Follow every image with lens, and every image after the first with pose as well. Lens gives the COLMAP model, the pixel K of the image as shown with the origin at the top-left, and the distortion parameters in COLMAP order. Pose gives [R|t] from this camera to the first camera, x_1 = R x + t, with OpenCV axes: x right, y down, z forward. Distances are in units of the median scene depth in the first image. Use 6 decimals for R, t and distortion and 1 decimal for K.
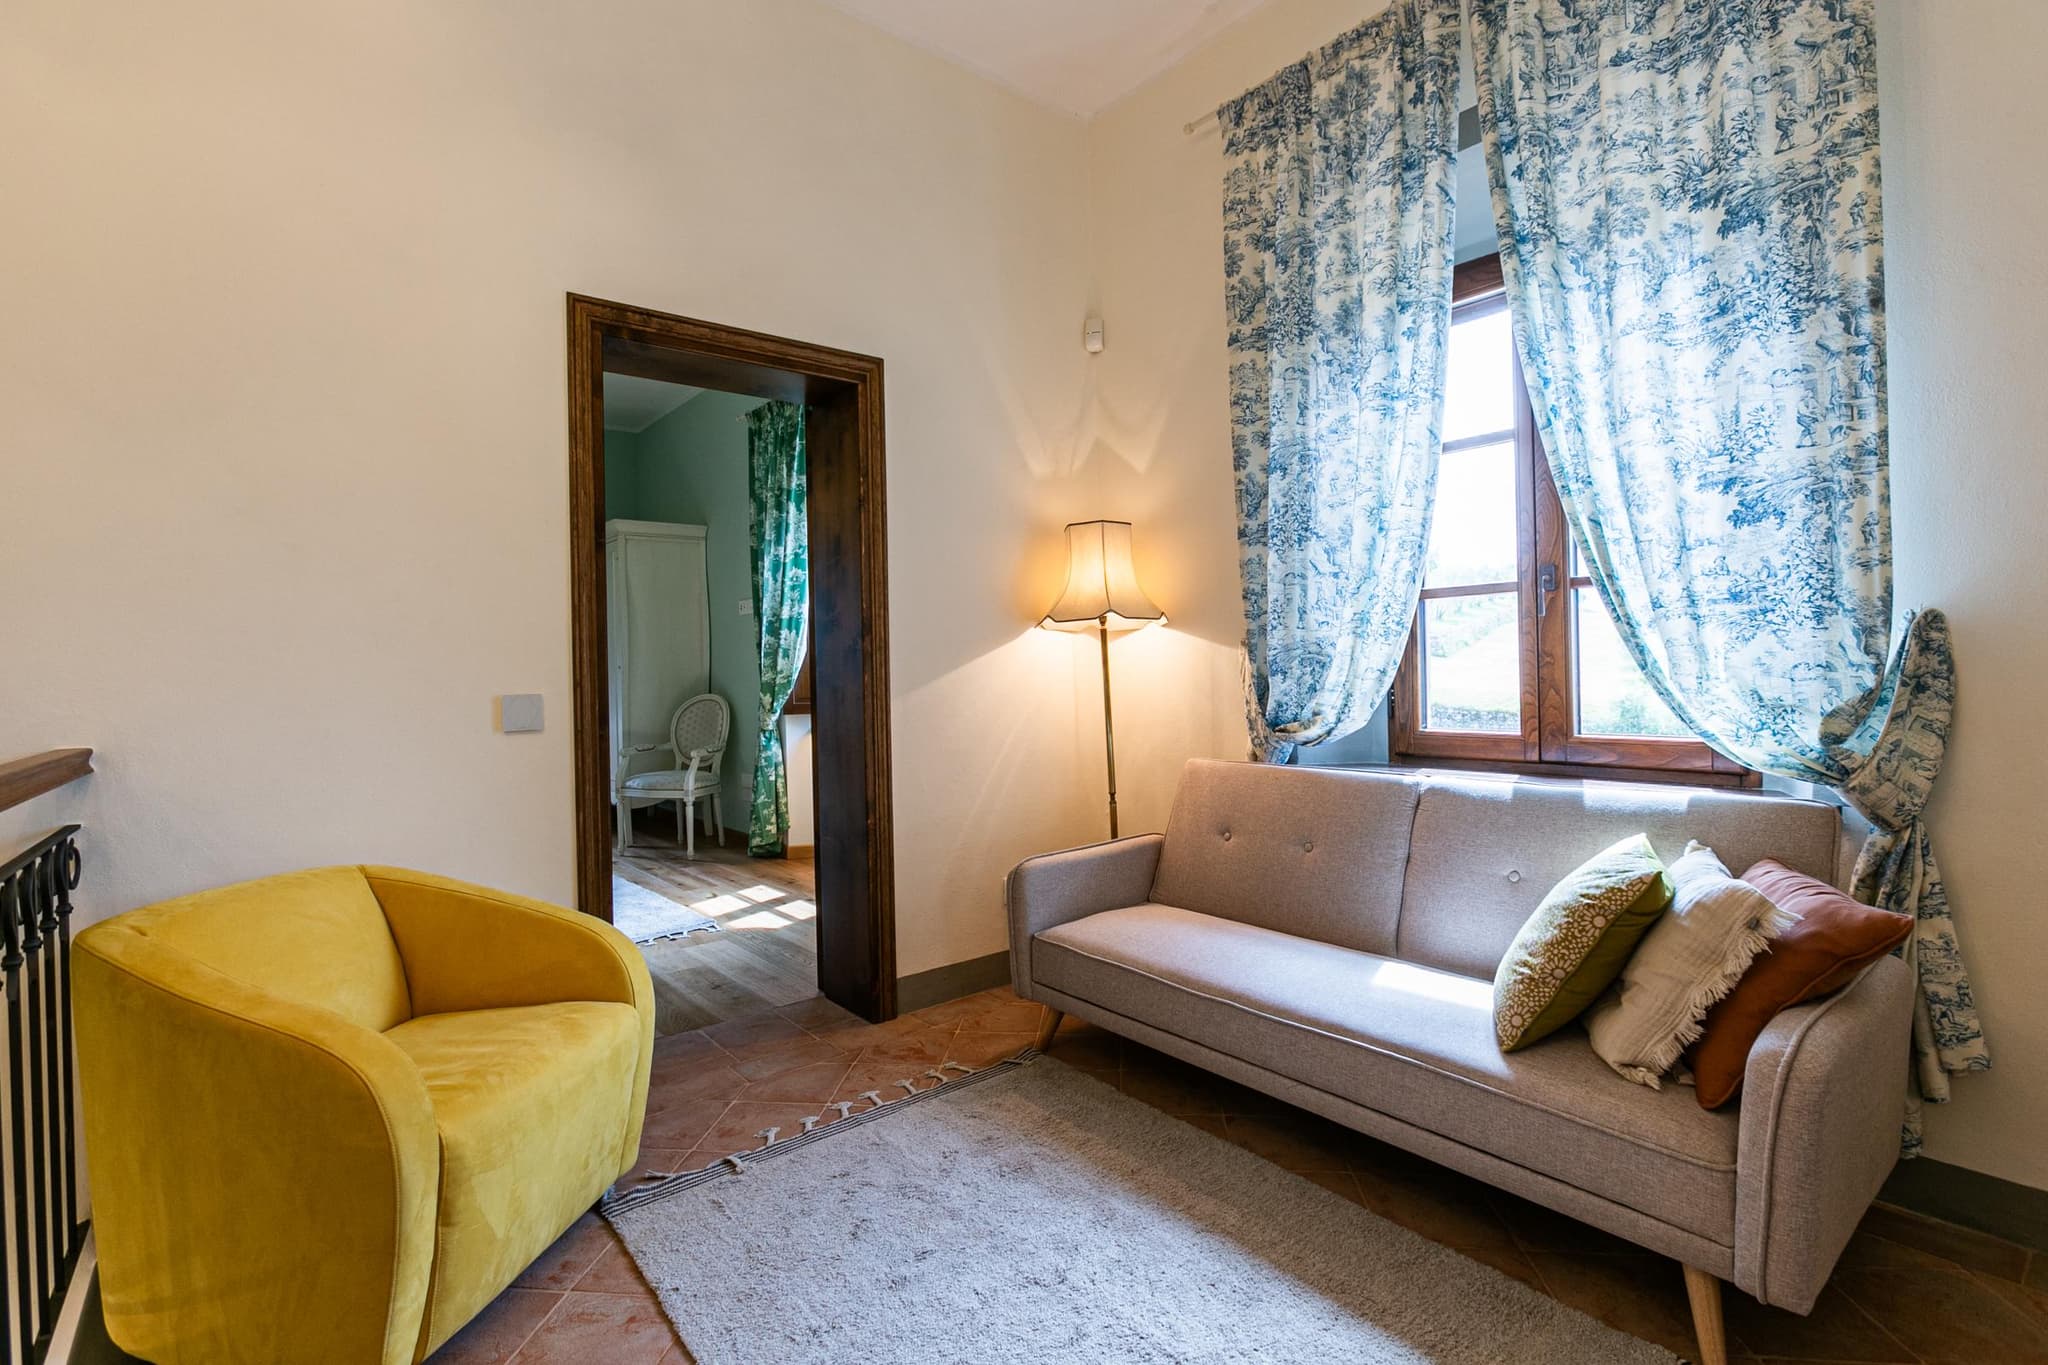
lens RADIAL K [[942.1, 0, 1022.4], [0, 942.1, 683.8], [0, 0, 1]] dist [0.000711, 0.004343]
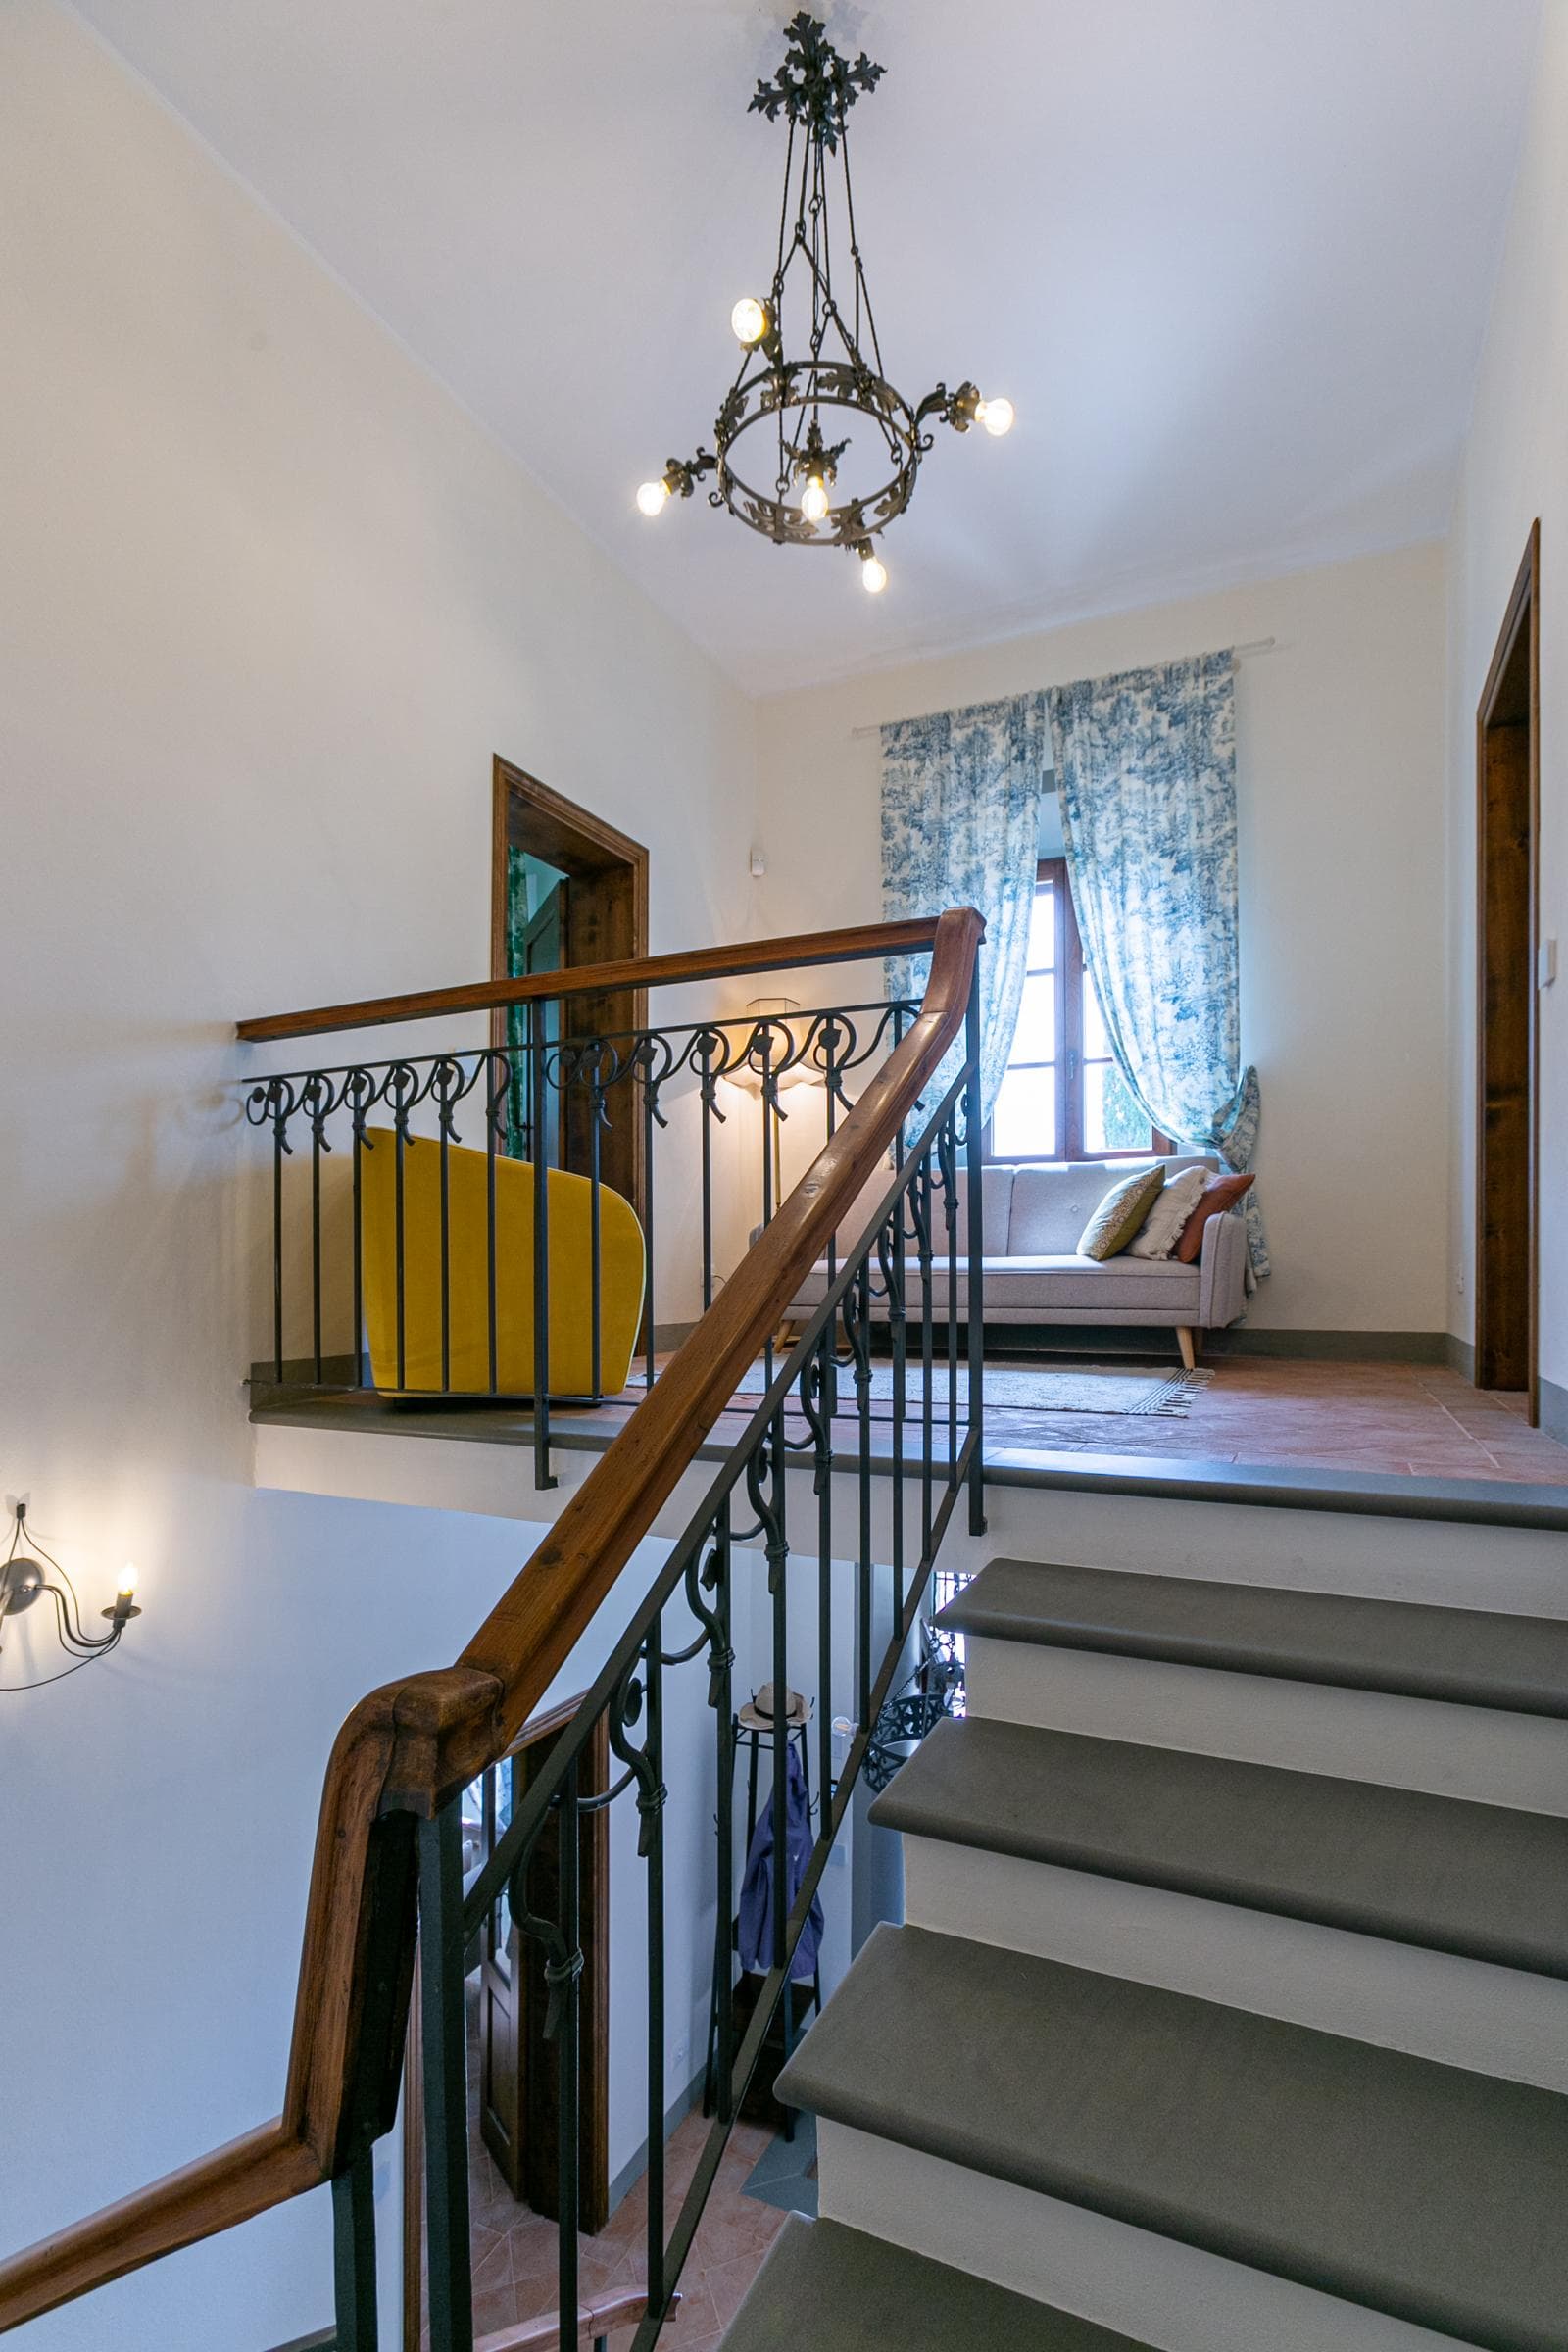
lens RADIAL K [[1081.9, 0, 832.1], [0, 1081.9, 1277.3], [0, 0, 1]] dist [0.000711, 0.004343]
pose [[0.895275, 0.019360, 0.445092, -0.857953], [-0.014044, 0.999785, -0.015240, 0.399723], [-0.445292, 0.007394, 0.895355, -0.676011]]
